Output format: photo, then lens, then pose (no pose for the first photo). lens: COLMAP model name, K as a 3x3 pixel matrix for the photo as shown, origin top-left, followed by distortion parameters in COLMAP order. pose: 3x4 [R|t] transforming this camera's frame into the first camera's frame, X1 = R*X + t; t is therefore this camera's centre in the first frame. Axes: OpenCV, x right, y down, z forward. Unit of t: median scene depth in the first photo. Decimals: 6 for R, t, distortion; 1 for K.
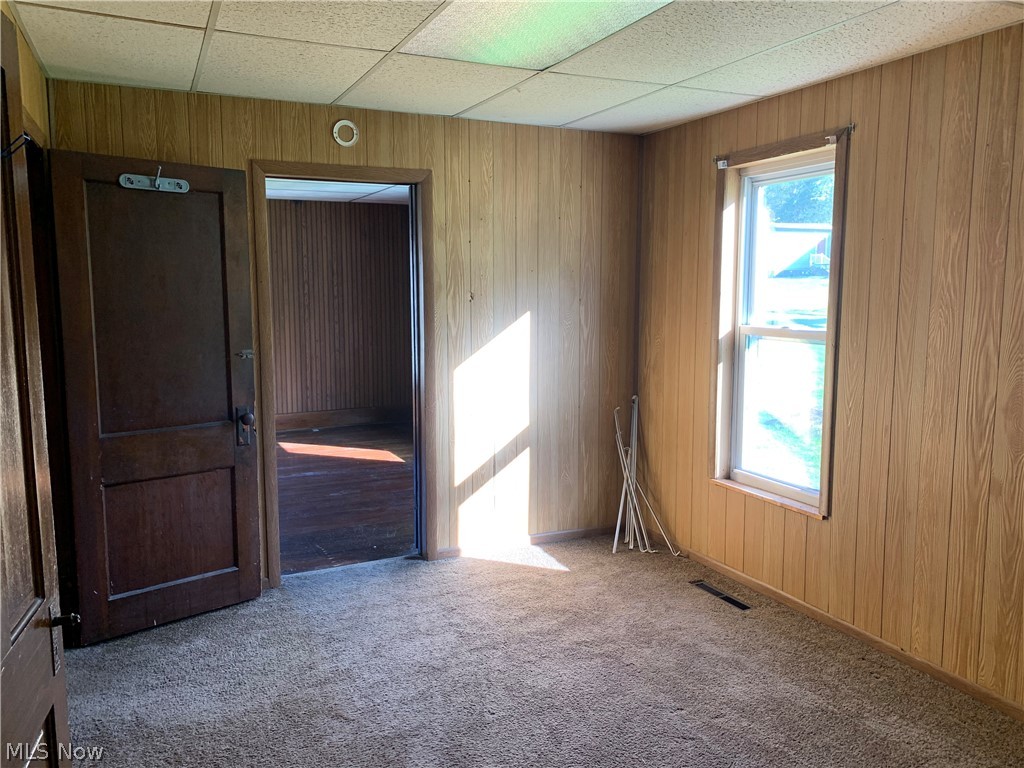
lens RADIAL K [[788.6, 0, 512.0], [0, 788.6, 385.6], [0, 0, 1]] dist [0.037256, -0.036277]
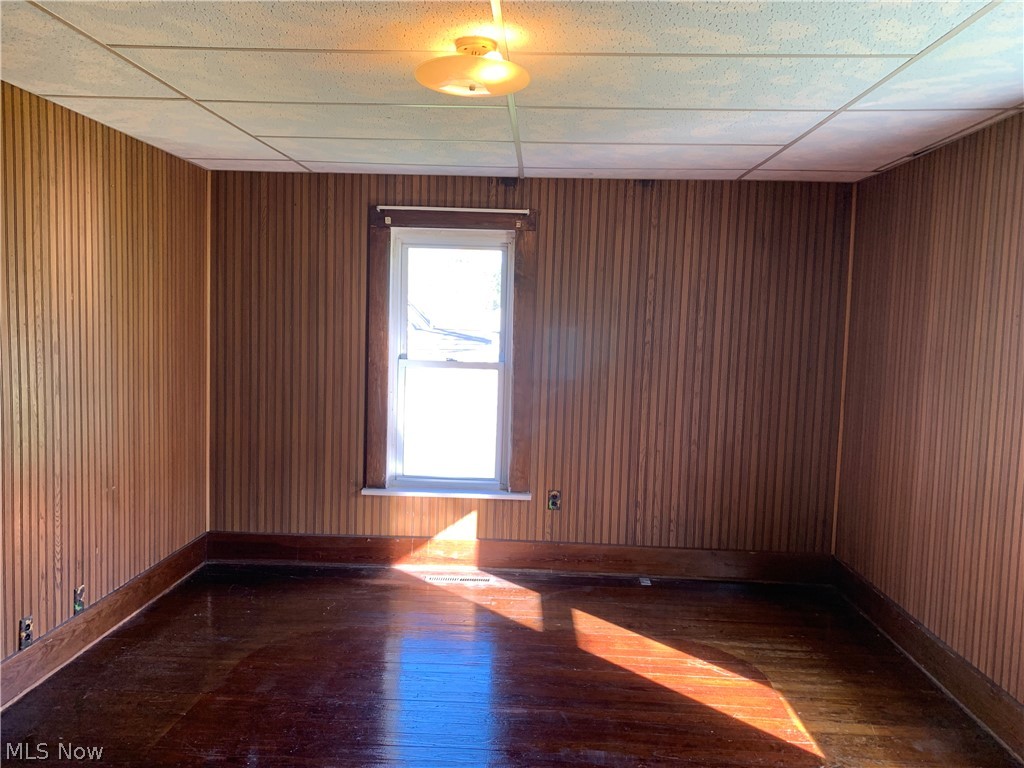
lens RADIAL K [[788.6, 0, 509.9], [0, 788.6, 382.4], [0, 0, 1]] dist [0.037256, -0.036277]
pose [[0.890174, 0.067437, -0.450601, -0.088239], [-0.085687, 0.996117, -0.020196, -0.066018], [0.447490, 0.056589, 0.892497, 0.439448]]
